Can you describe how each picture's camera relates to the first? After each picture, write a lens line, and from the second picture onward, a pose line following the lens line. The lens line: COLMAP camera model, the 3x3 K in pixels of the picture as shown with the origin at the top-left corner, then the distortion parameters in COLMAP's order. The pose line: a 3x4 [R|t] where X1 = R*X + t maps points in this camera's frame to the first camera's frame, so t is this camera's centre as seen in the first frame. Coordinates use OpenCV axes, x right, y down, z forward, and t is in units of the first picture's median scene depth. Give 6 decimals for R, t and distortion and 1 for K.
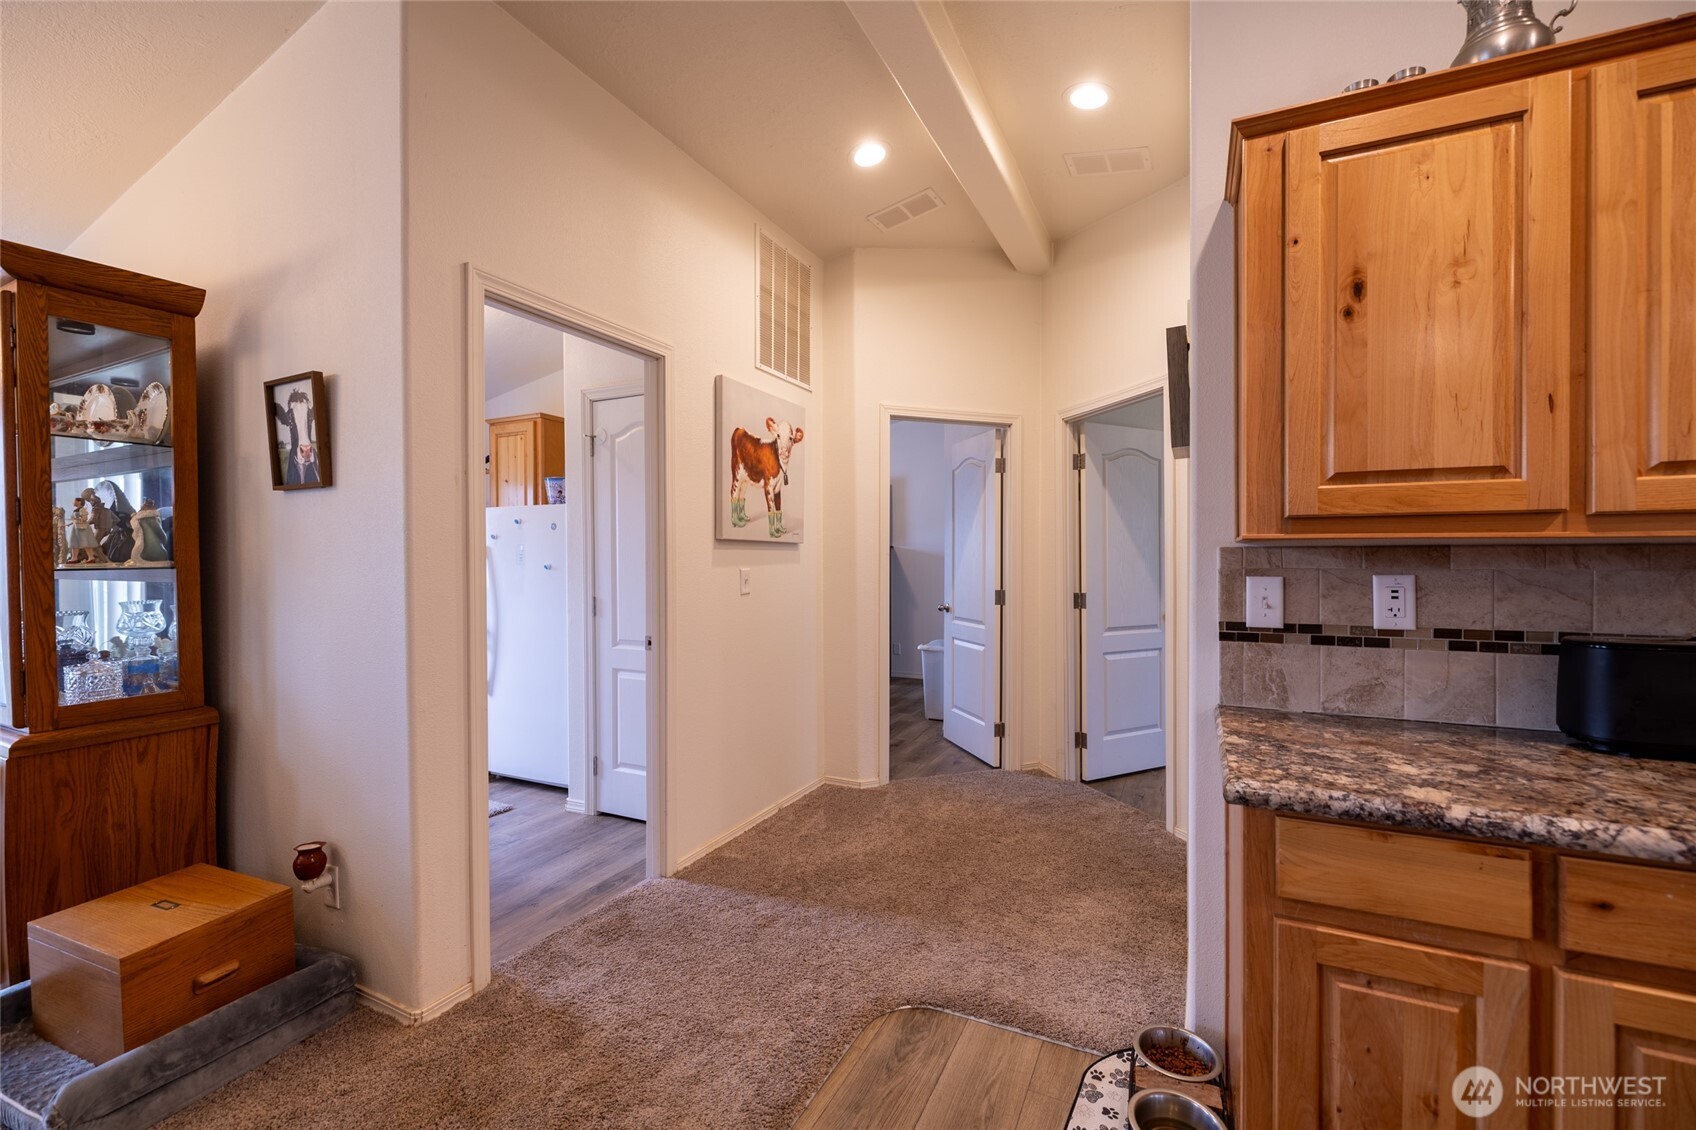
lens RADIAL K [[715.5, 0, 855.6], [0, 715.5, 567.2], [0, 0, 1]] dist [0.002837, 0.000474]
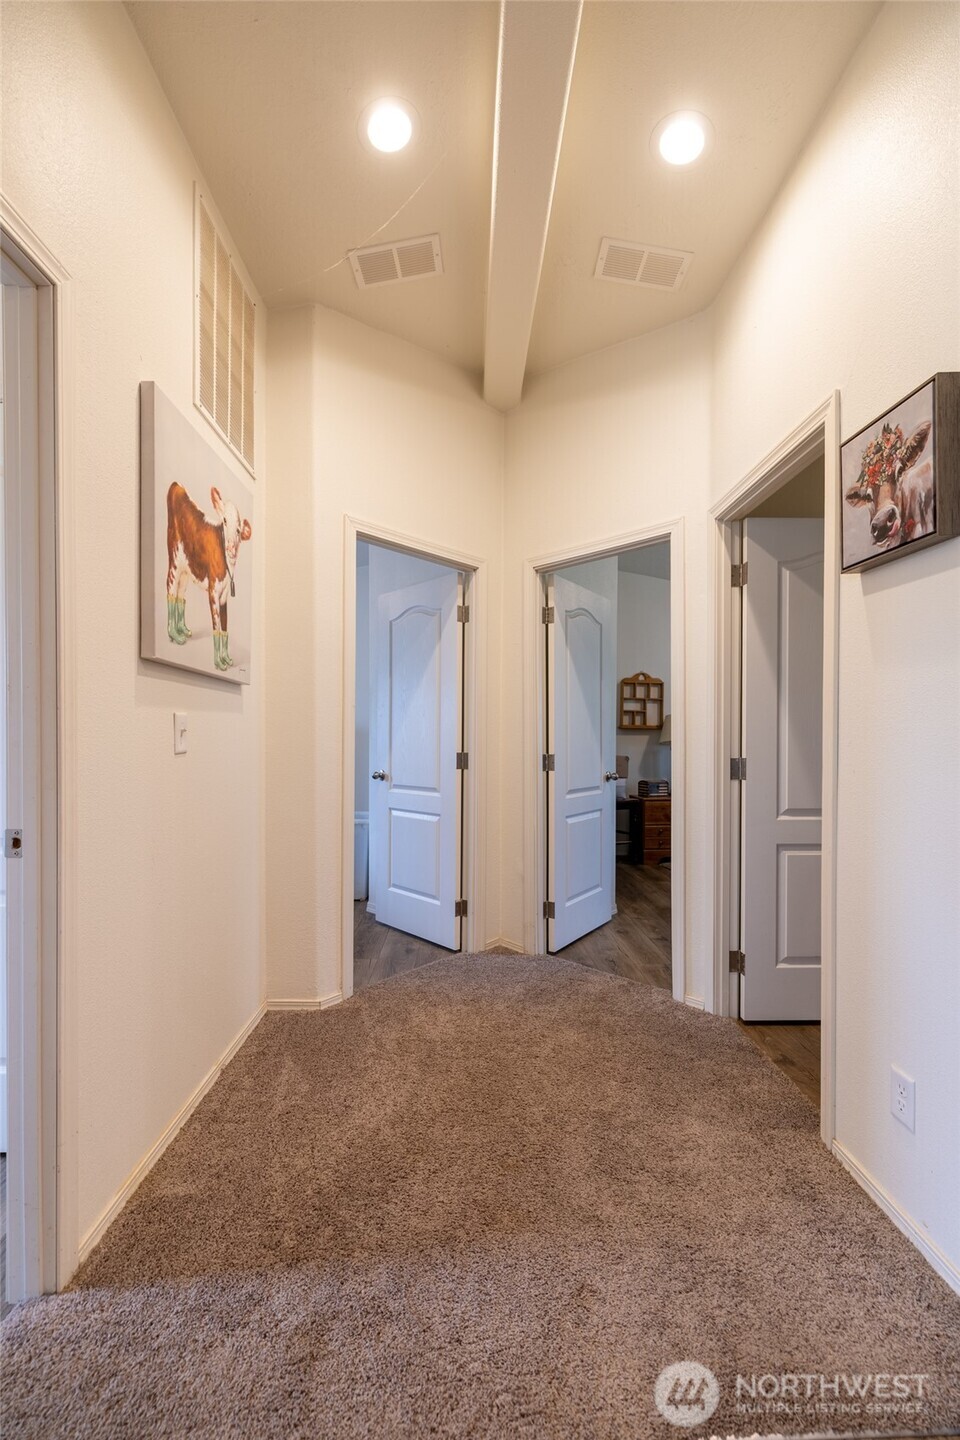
lens RADIAL K [[607.5, 0, 474.4], [0, 607.5, 747.7], [0, 0, 1]] dist [0.002837, 0.000474]
pose [[0.887848, 0.000157, 0.460137, -0.157006], [-0.000436, 1.000000, 0.000500, 0.029639], [-0.460137, -0.000644, 0.887848, 0.368529]]
